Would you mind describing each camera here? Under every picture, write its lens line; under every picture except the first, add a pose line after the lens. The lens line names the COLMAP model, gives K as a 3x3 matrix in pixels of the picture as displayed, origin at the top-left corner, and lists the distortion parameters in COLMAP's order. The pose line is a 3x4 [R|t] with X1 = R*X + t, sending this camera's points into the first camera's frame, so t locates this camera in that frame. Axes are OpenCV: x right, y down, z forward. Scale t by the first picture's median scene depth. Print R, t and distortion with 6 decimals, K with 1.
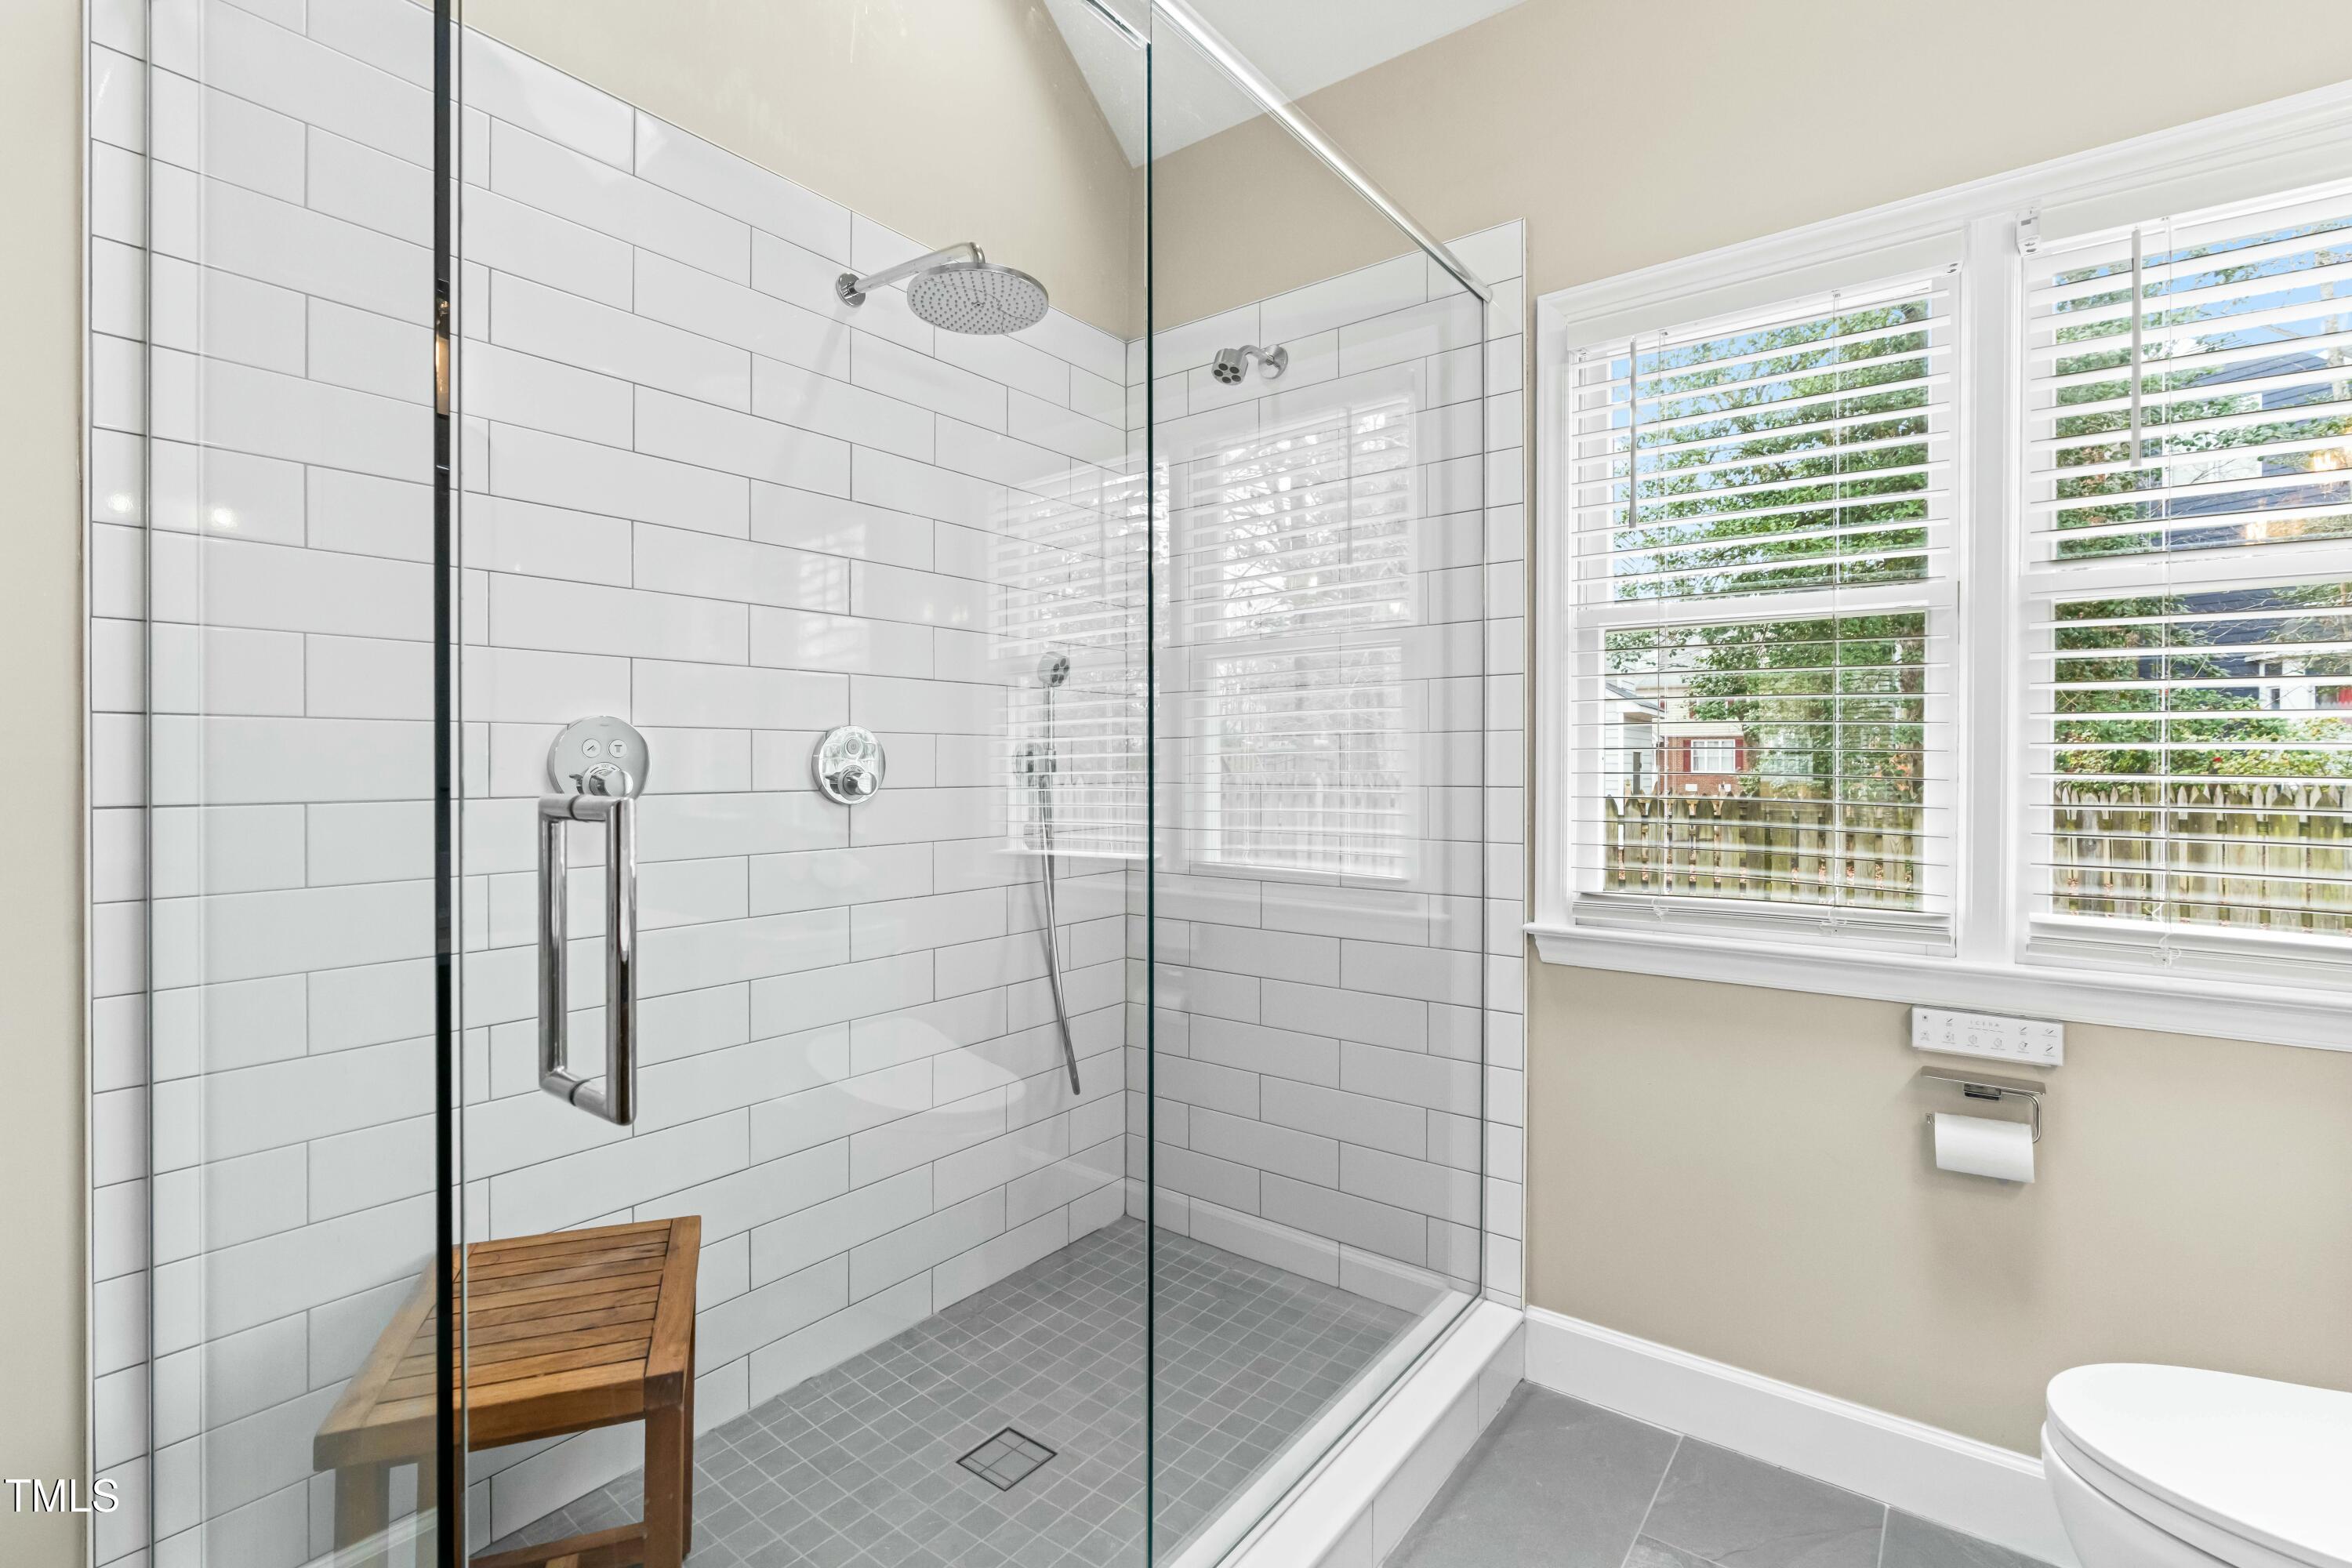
lens RADIAL K [[1070.1, 0, 1170.7], [0, 1070.1, 770.1], [0, 0, 1]] dist [-0.005035, -0.000783]
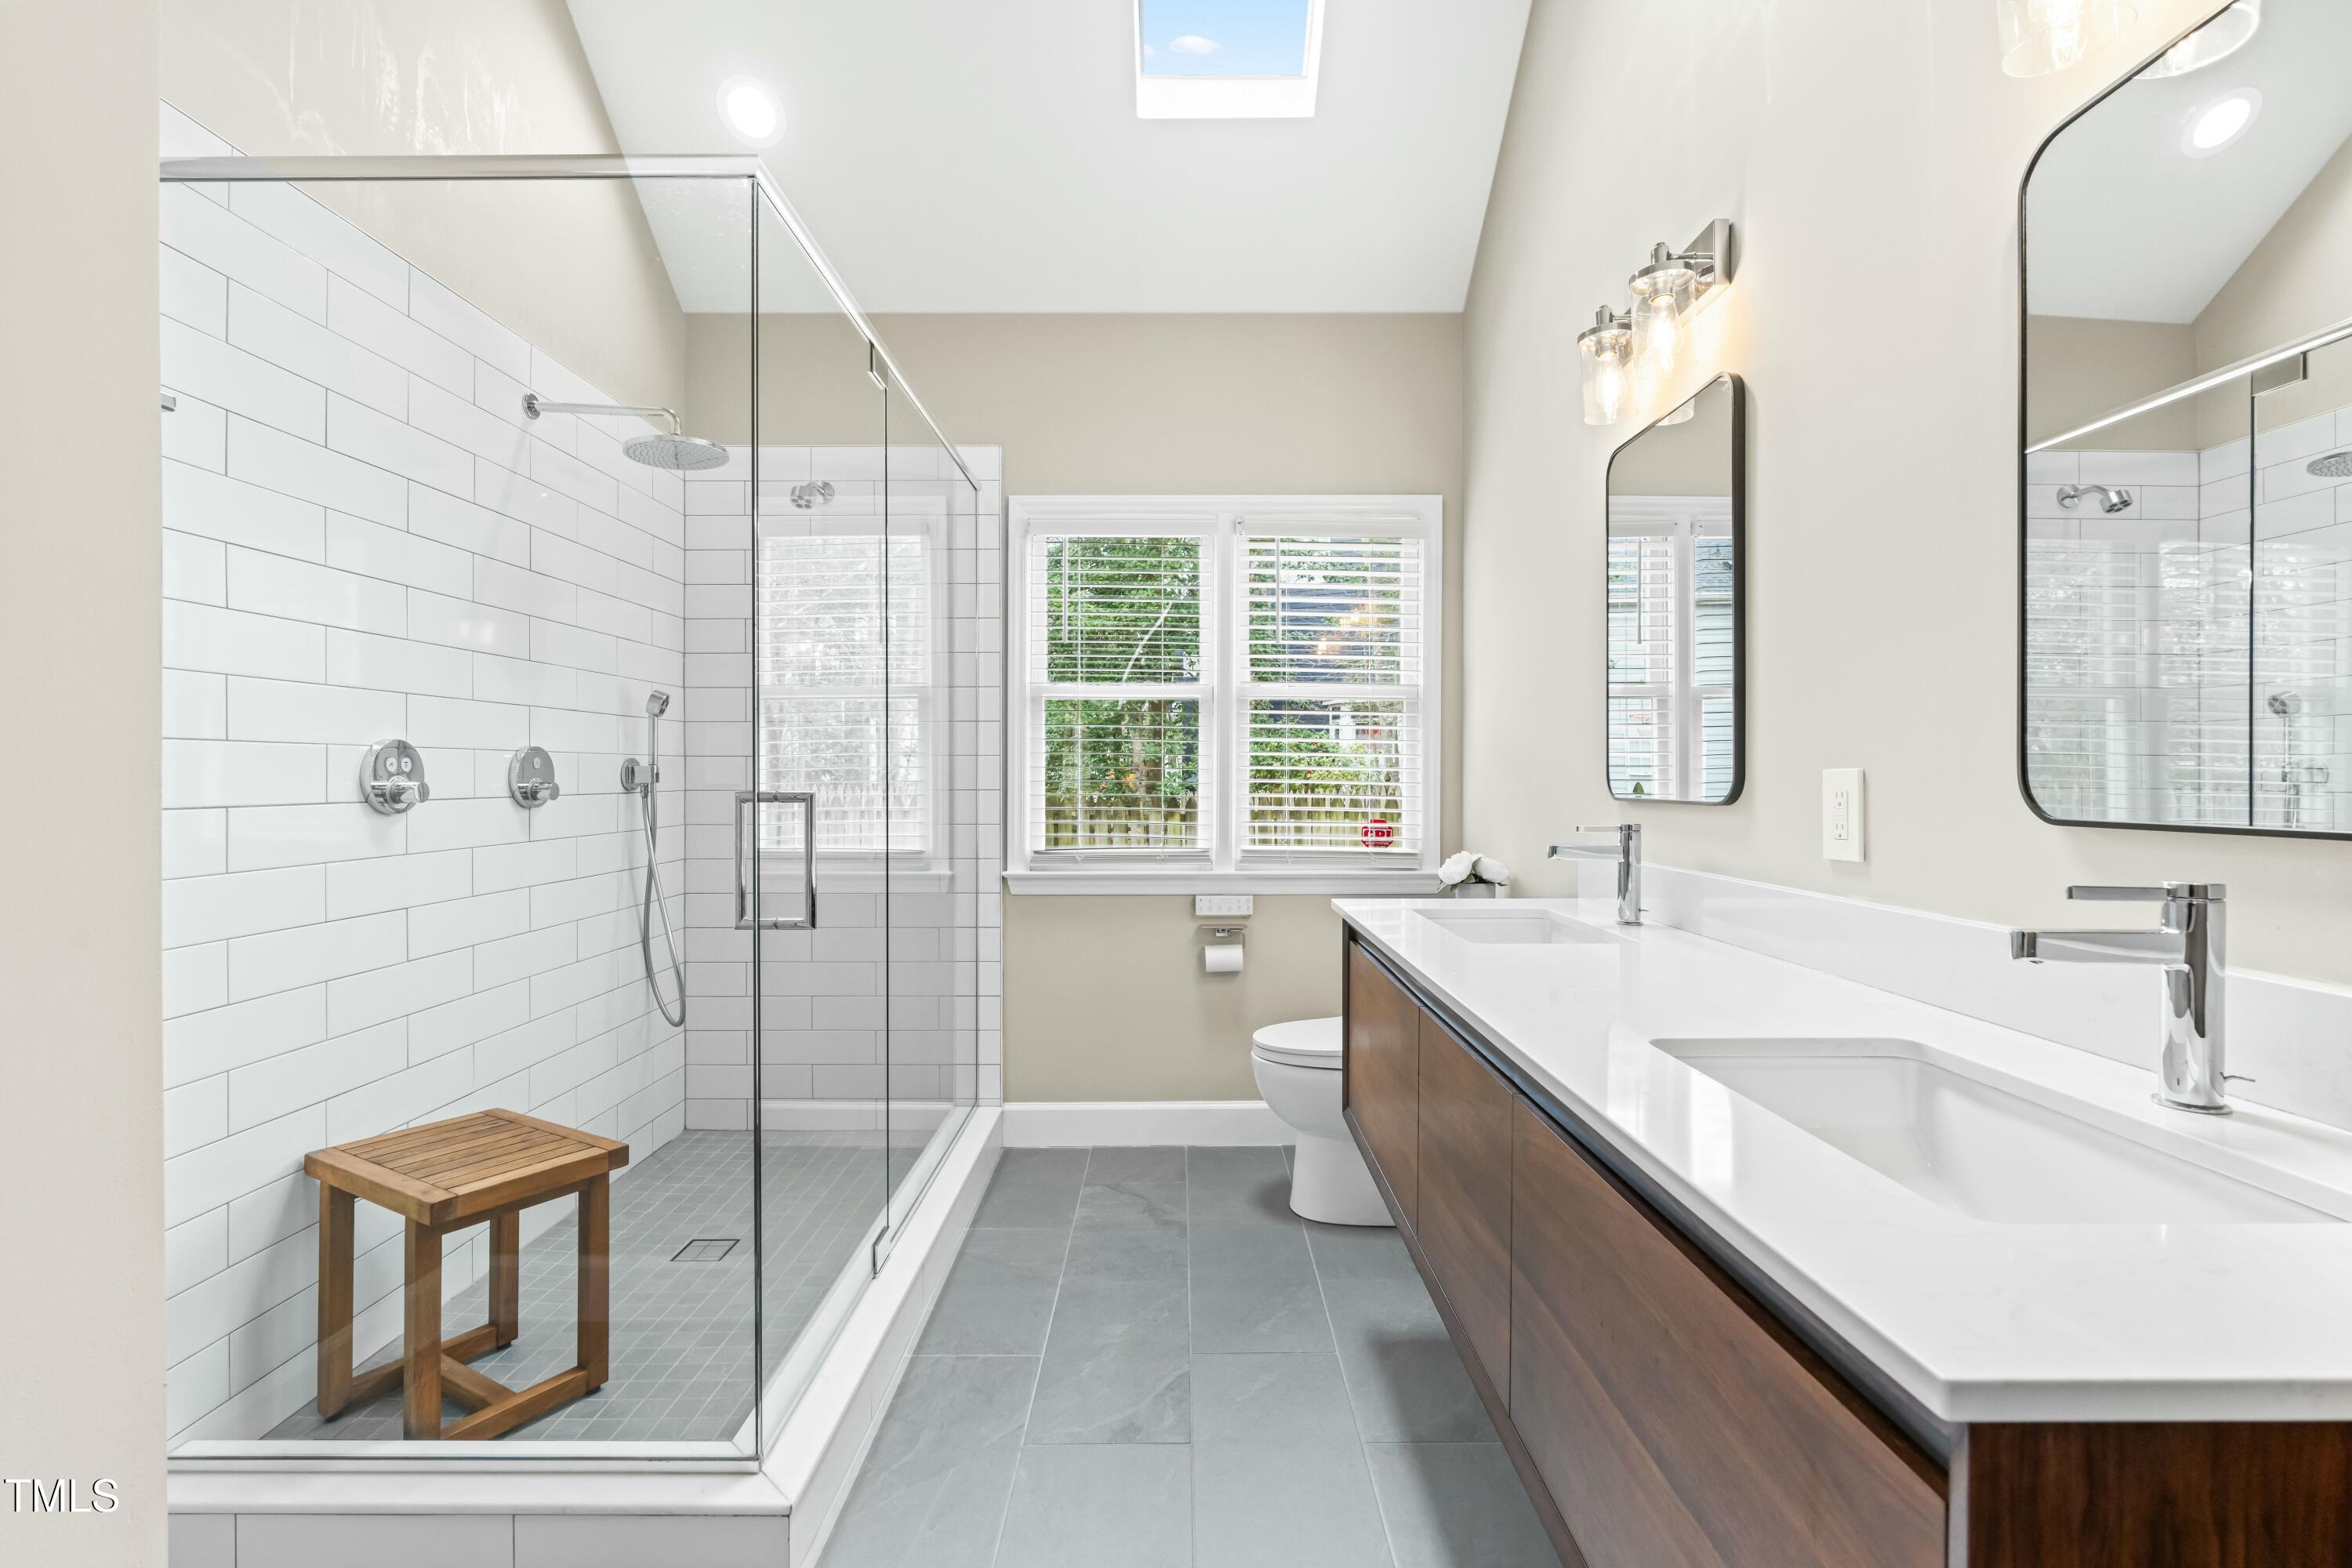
lens RADIAL K [[1070.1, 0, 1177.5], [0, 1070.1, 778.2], [0, 0, 1]] dist [-0.005035, -0.000783]
pose [[0.796367, -0.002253, 0.604809, -0.459657], [0.003176, 0.999995, -0.000457, -0.000217], [-0.604805, 0.002285, 0.796370, -0.489976]]
